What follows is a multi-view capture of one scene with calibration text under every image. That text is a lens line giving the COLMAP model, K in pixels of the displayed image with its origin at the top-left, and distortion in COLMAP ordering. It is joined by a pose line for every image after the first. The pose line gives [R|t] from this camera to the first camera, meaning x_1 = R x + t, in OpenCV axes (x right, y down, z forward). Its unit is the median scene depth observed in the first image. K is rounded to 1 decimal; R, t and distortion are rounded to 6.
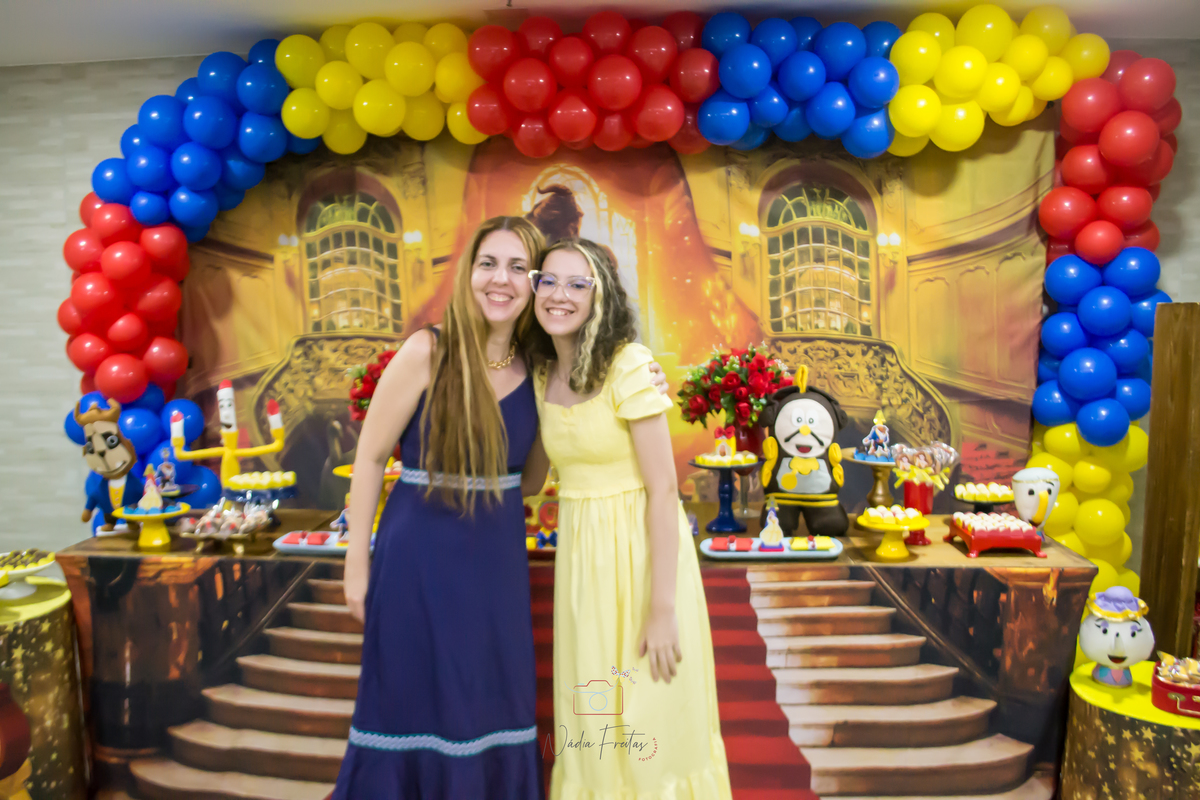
lens RADIAL K [[953.4, 0, 597.4], [0, 953.4, 427.6], [0, 0, 1]] dist [-0.080046, 0.009402]
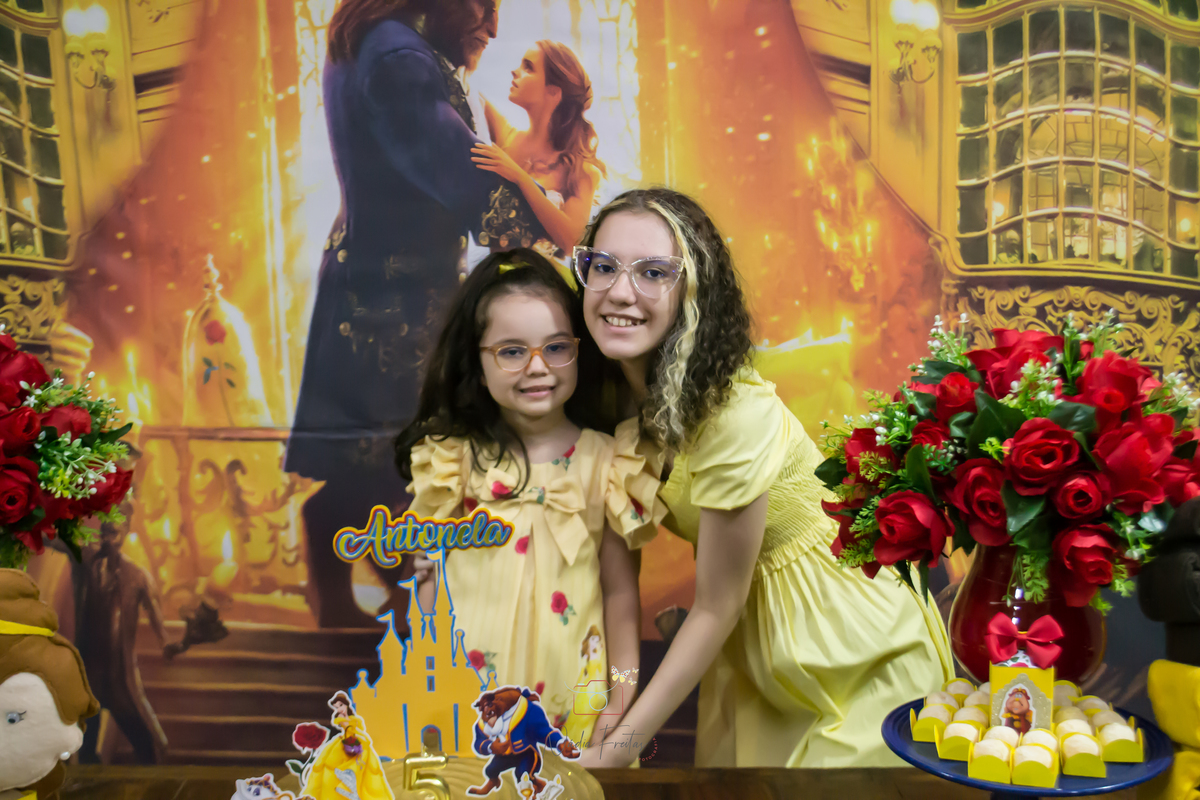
lens RADIAL K [[1269.9, 0, 591.5], [0, 1269.9, 426.4], [0, 0, 1]] dist [-0.056144, 0.000525]
pose [[0.998121, 0.001005, 0.061270, -0.011918], [-0.003547, 0.999136, 0.041397, -0.052681], [-0.061175, -0.041536, 0.997262, 0.463626]]
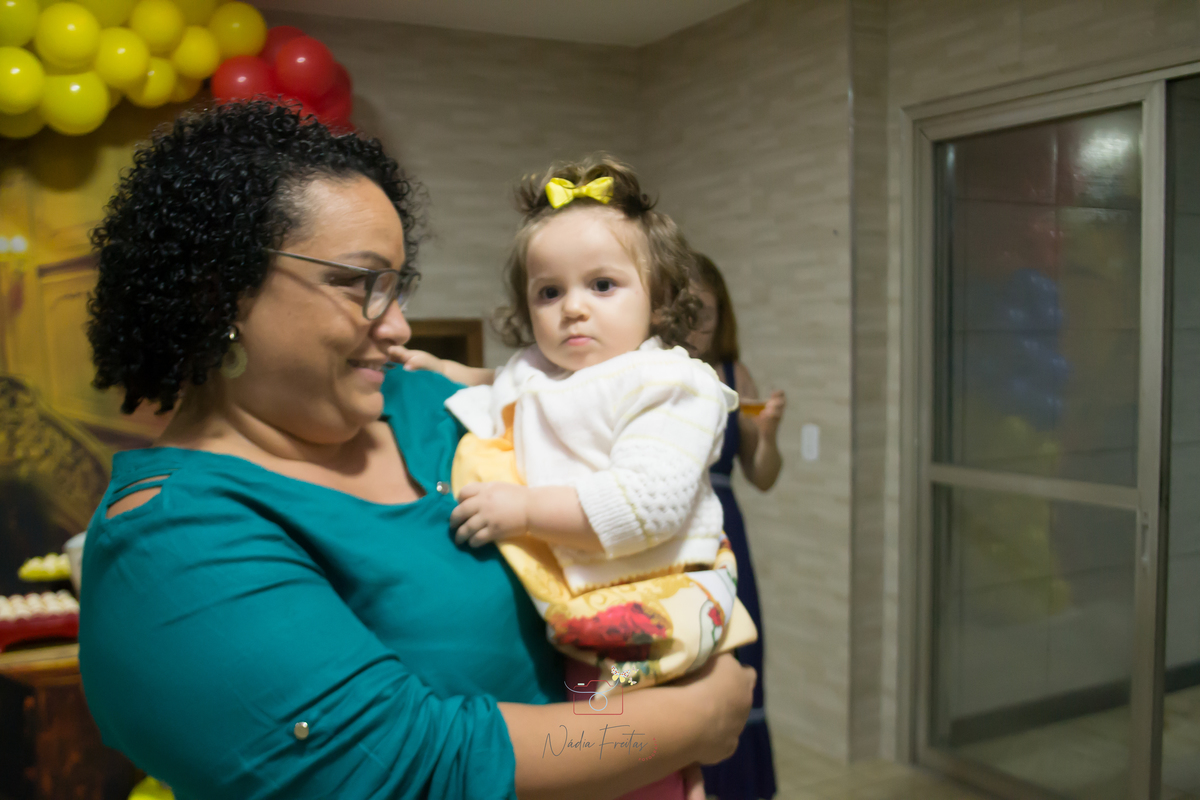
lens RADIAL K [[1181.8, 0, 594.6], [0, 1181.8, 428.6], [0, 0, 1]] dist [-0.071262, 0.018079]
pose [[0.849667, -0.050391, 0.524907, 0.208147], [0.070916, 0.997300, -0.019052, 0.003181], [-0.522530, 0.053412, 0.850947, -0.050396]]
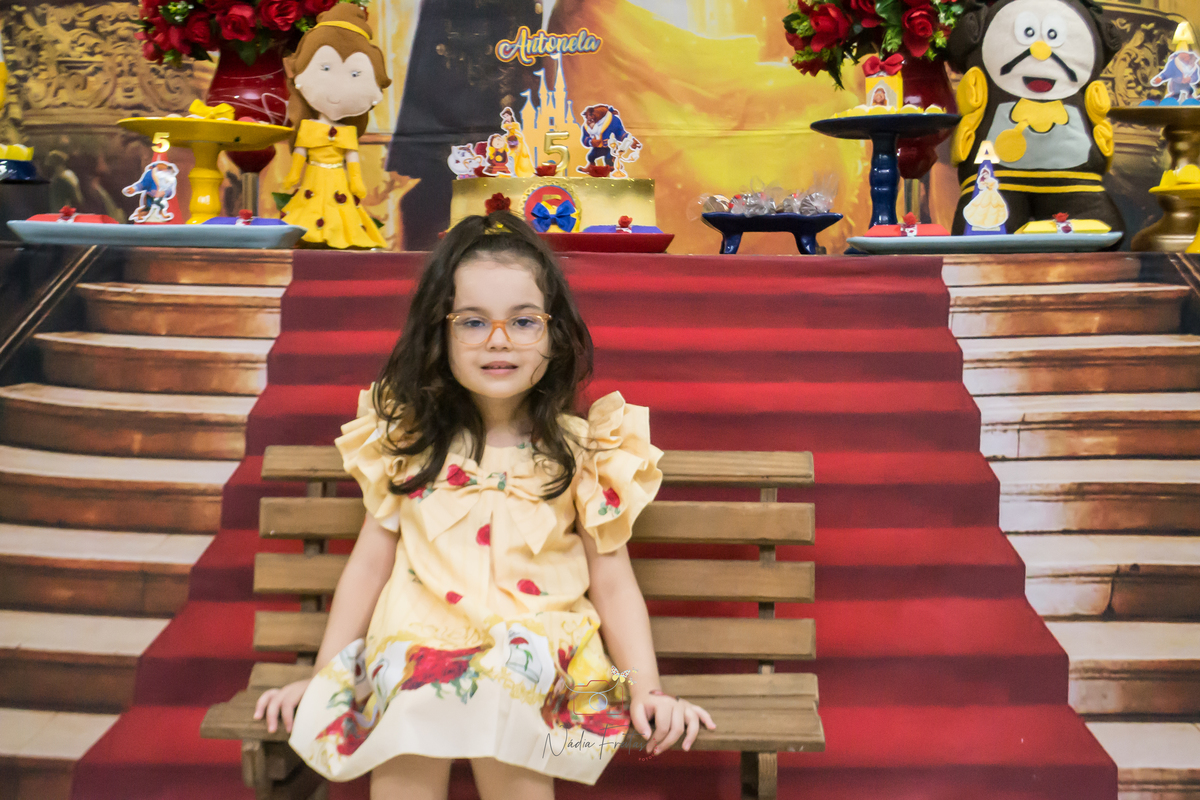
lens RADIAL K [[1978.7, 0, 600.5], [0, 1978.7, 427.5], [0, 0, 1]] dist [-0.004665, 0.019507]
pose [[0.998761, 0.010716, 0.048603, -0.050777], [-0.008819, 0.999197, -0.039090, 0.177797], [-0.048983, 0.038613, 0.998053, -0.042192]]
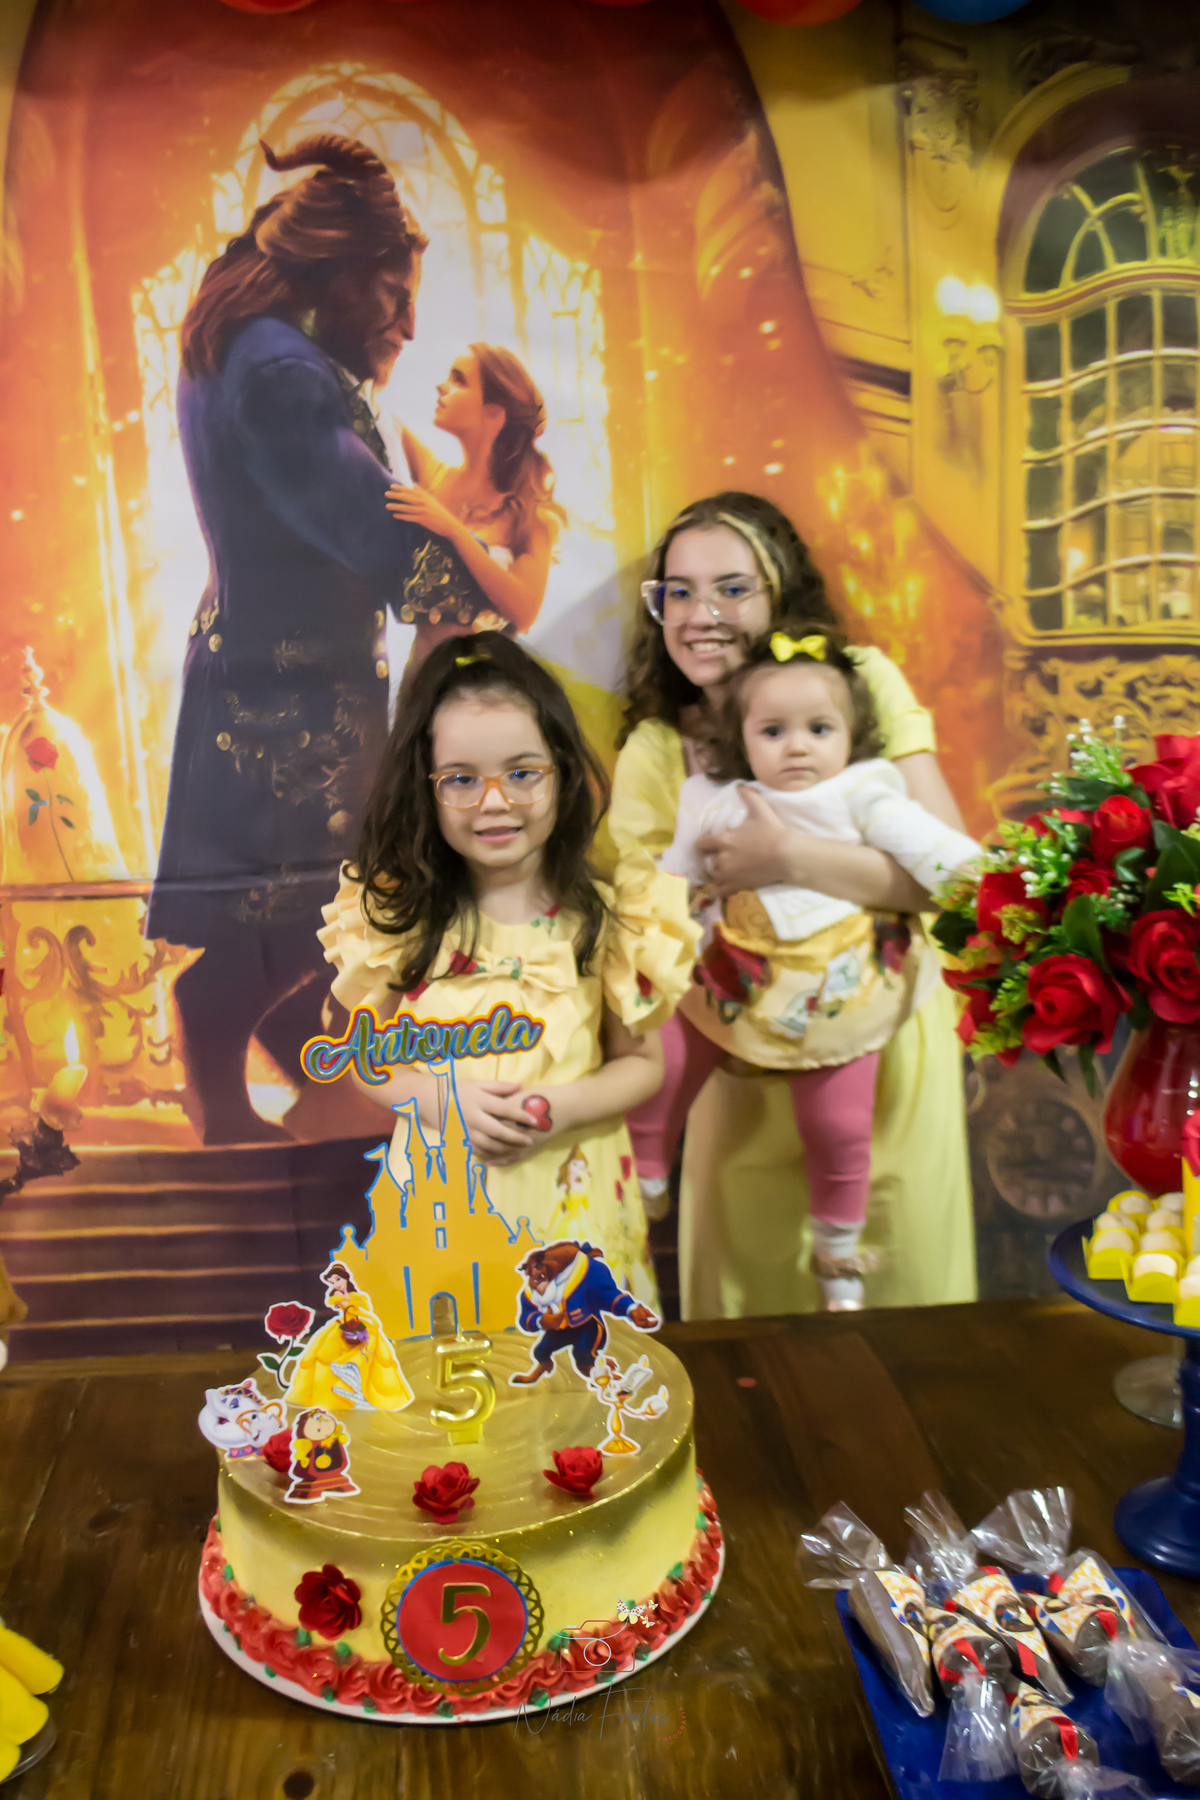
lens RADIAL K [[1646.3, 0, 623.4], [0, 1646.3, 937.2], [0, 0, 1]] dist [-0.067705, 0.023440]
pose [[0.986907, -0.047778, 0.154052, -0.043158], [0.031255, 0.993665, 0.107948, -0.062806], [-0.158234, -0.101719, 0.982148, 0.477780]]
